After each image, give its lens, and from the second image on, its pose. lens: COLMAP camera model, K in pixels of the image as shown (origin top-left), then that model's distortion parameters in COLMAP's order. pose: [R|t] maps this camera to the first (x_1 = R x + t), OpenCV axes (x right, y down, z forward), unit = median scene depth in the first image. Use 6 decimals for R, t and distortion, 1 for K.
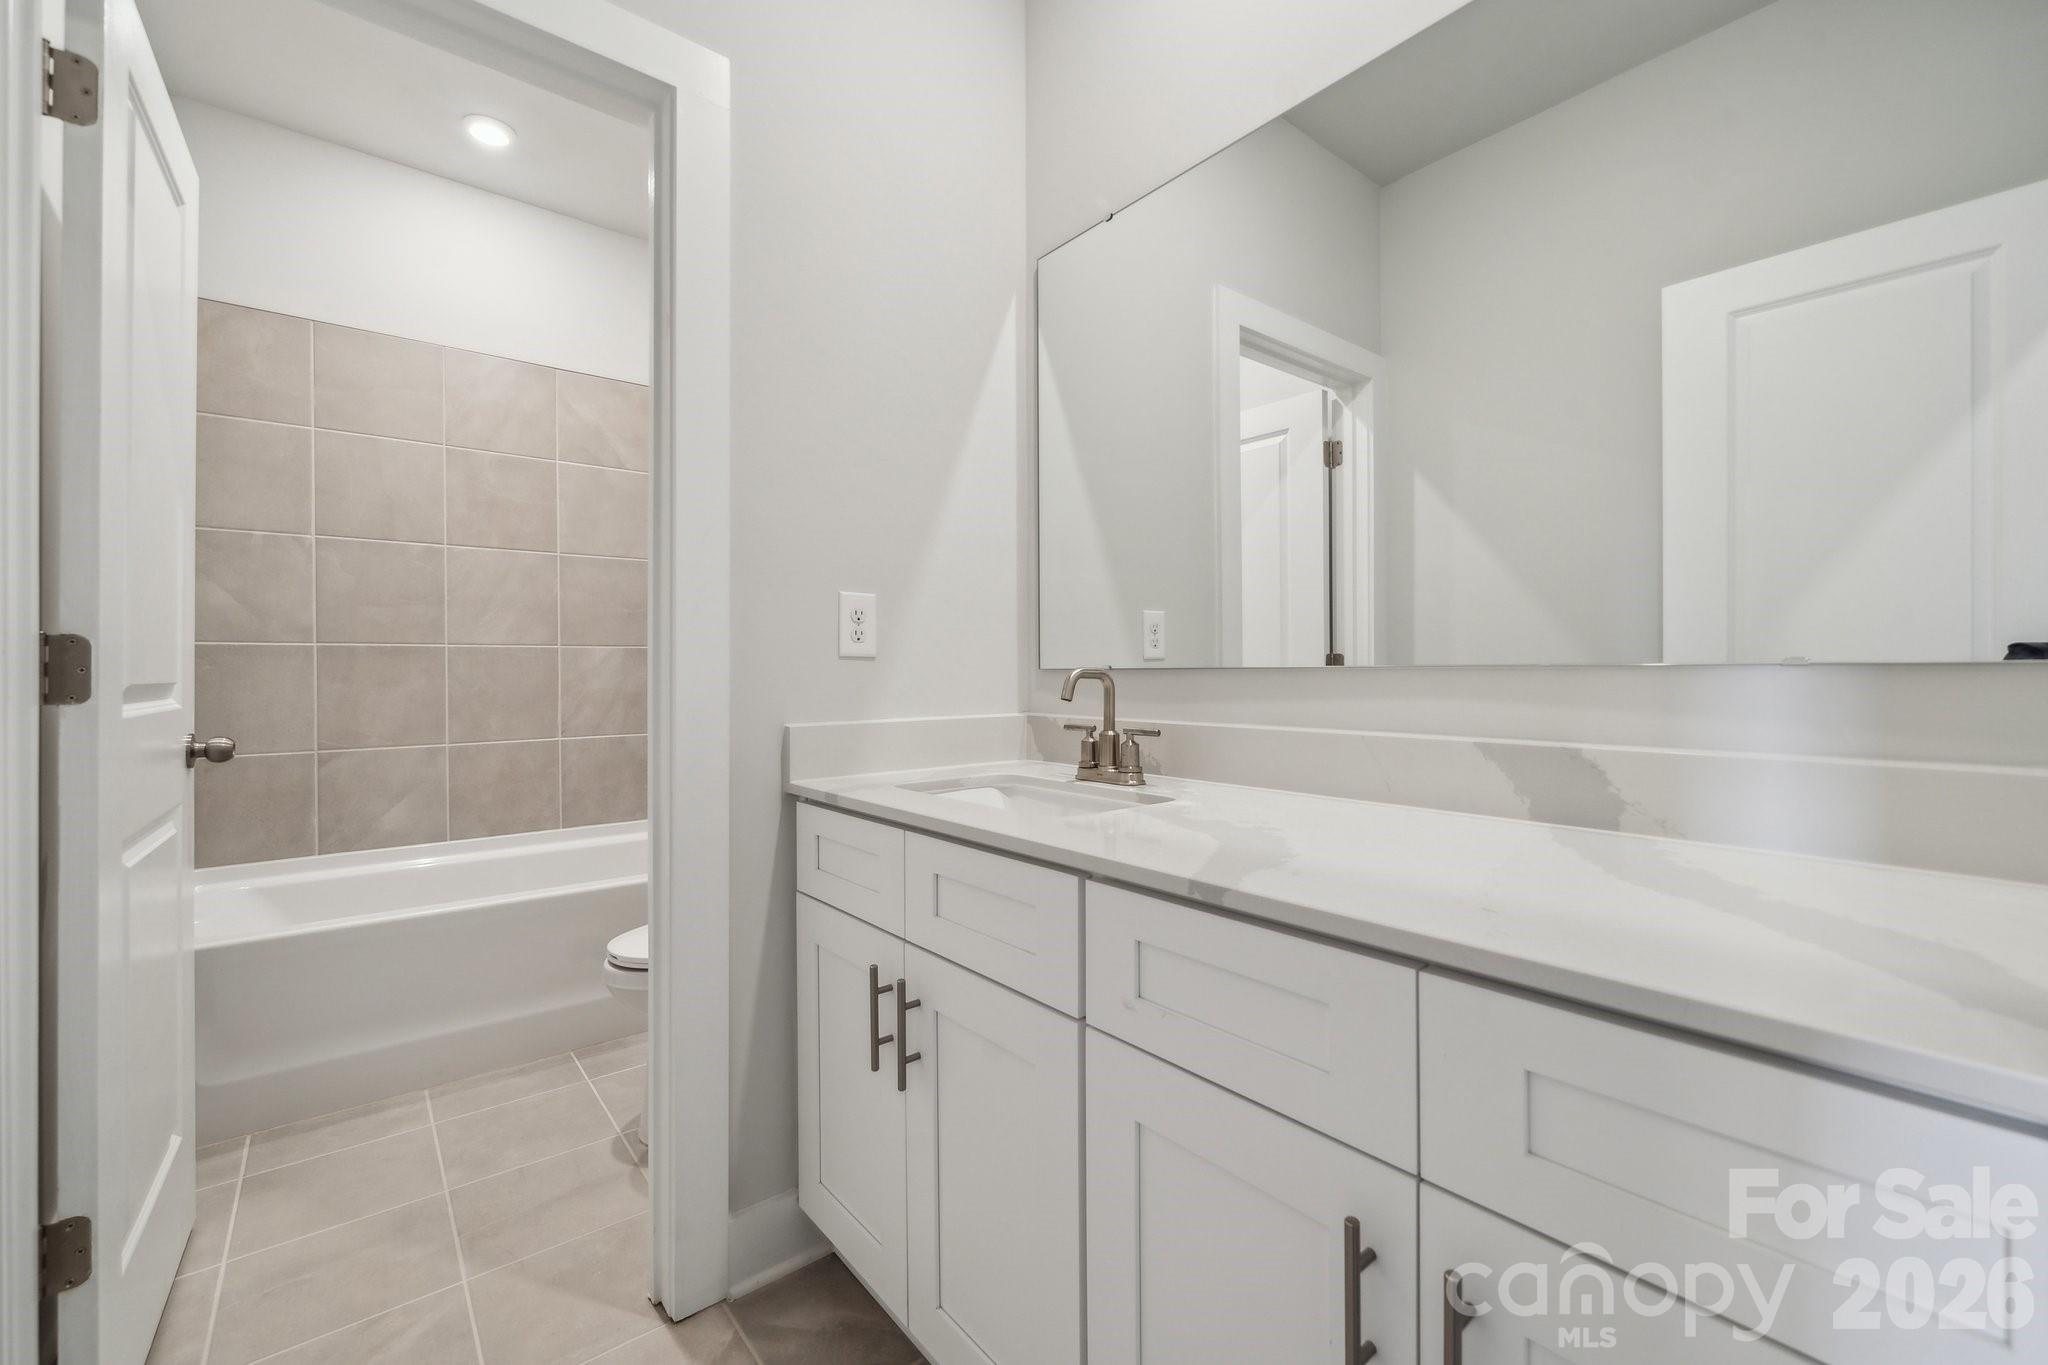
lens RADIAL K [[851.1, 0, 1060.9], [0, 851.1, 705.8], [0, 0, 1]] dist [0.001638, -0.000523]
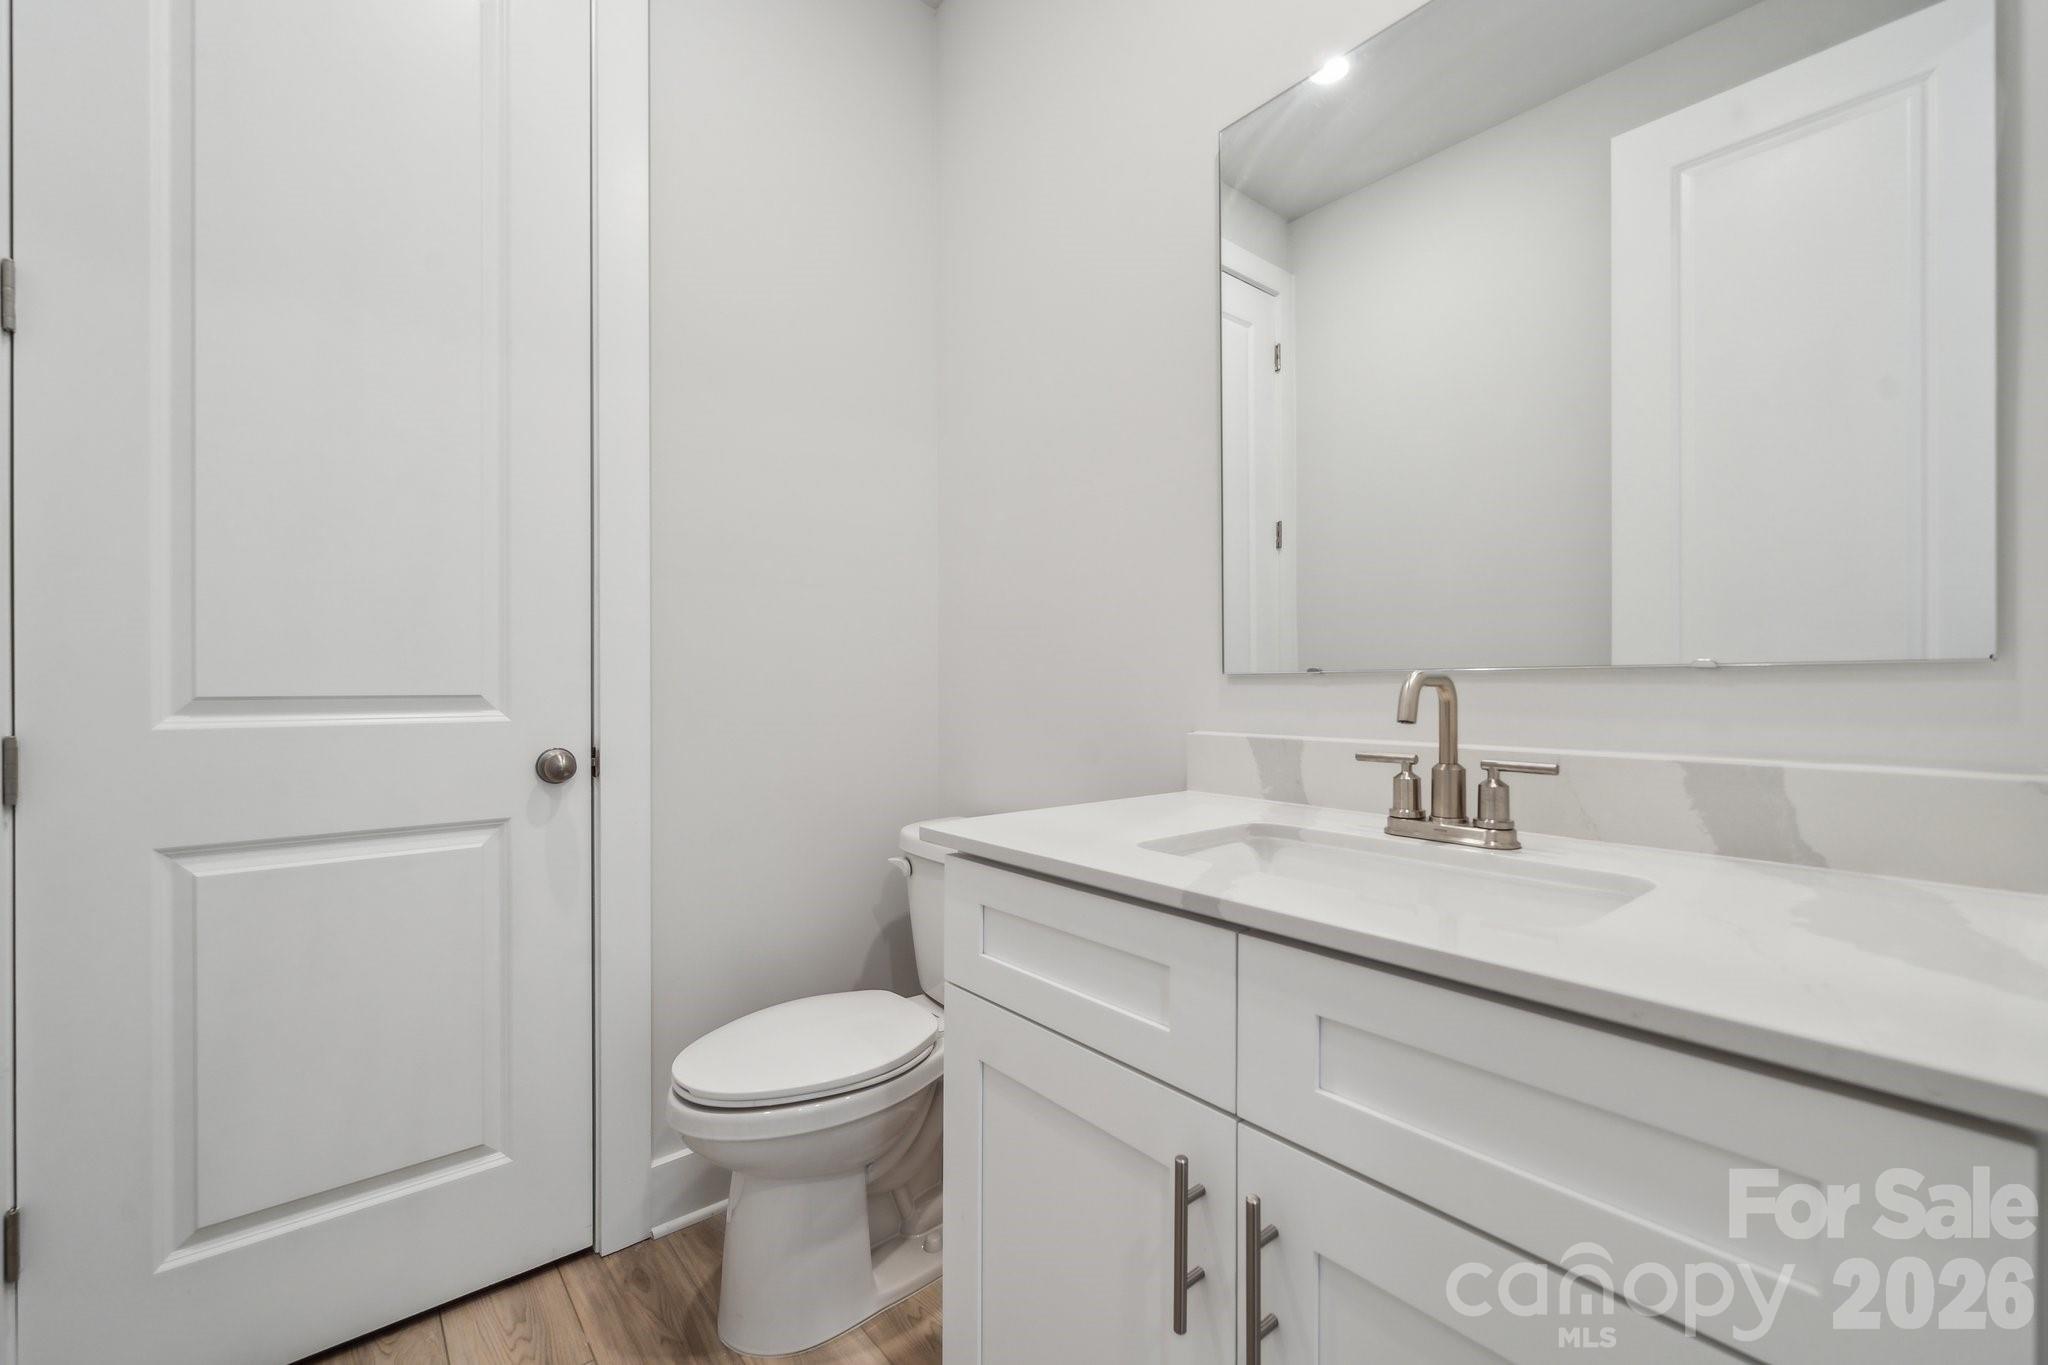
lens RADIAL K [[851.1, 0, 1031.4], [0, 851.1, 678.1], [0, 0, 1]] dist [0.001638, -0.000523]
pose [[0.999301, 0.004767, 0.037084, -0.296390], [-0.003698, 0.999577, -0.028835, -0.018153], [-0.037205, 0.028678, 0.998896, 0.321024]]
